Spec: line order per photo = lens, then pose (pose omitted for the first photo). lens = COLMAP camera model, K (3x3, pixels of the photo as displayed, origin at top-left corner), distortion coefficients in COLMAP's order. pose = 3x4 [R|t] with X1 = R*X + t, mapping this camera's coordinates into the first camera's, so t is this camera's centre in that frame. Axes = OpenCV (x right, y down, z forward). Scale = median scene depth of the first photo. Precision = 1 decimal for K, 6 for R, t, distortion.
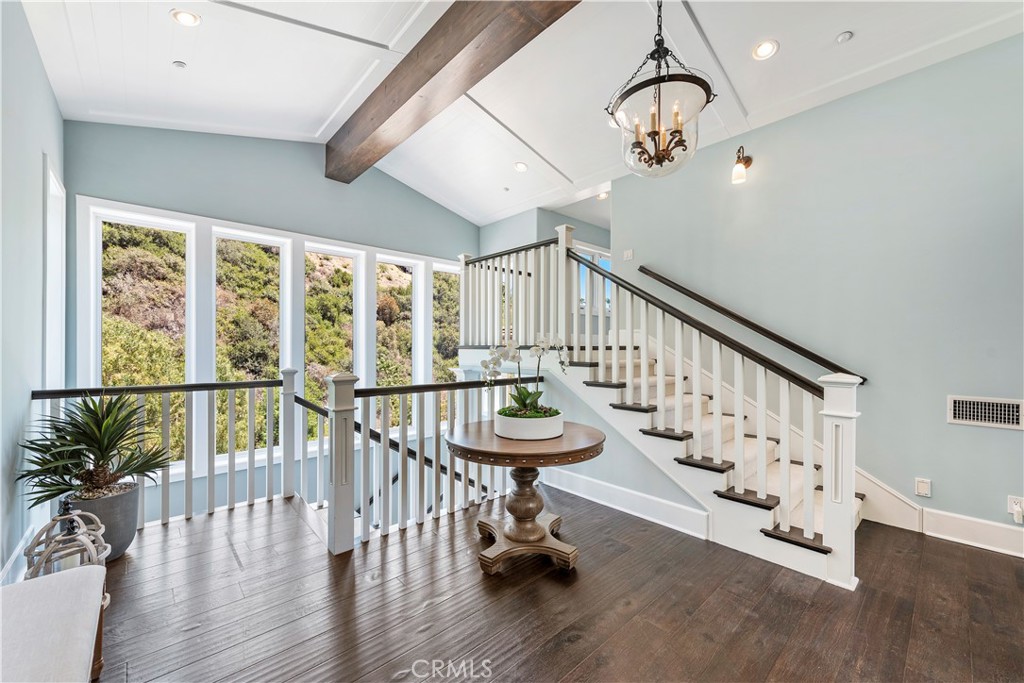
lens RADIAL K [[402.4, 0, 512.0], [0, 402.4, 341.5], [0, 0, 1]] dist [0.018617, -0.000085]
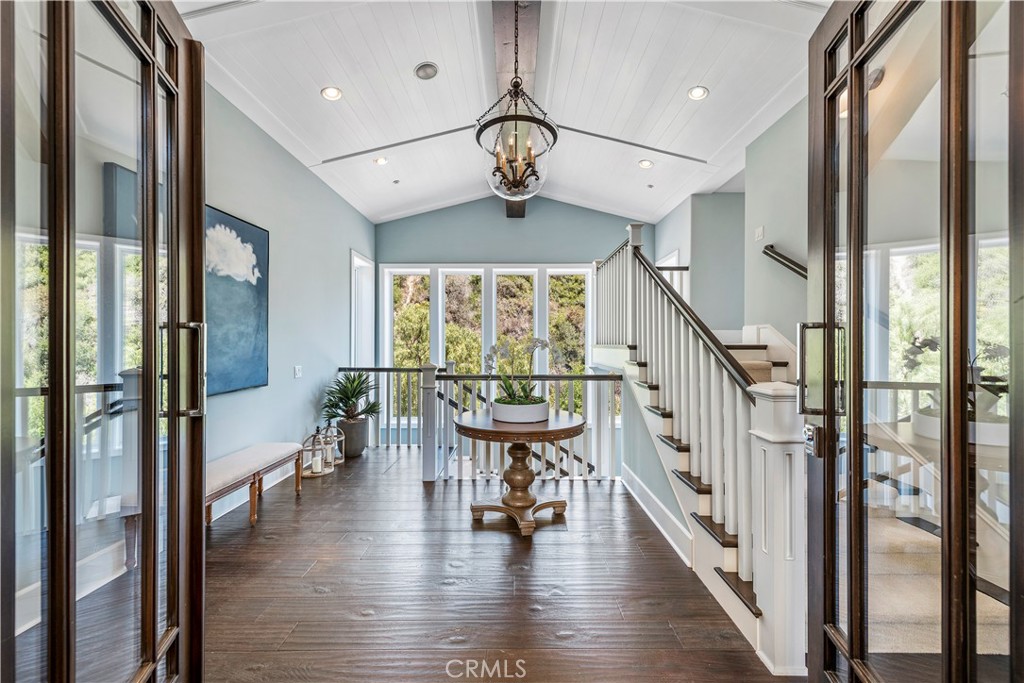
lens RADIAL K [[397.8, 0, 512.0], [0, 397.8, 341.5], [0, 0, 1]] dist [-0.001491, -0.000035]
pose [[0.735380, -0.007038, -0.677618, 0.547706], [0.008625, 0.999962, -0.001026, -0.000815], [0.677600, -0.005090, 0.735413, 0.080085]]
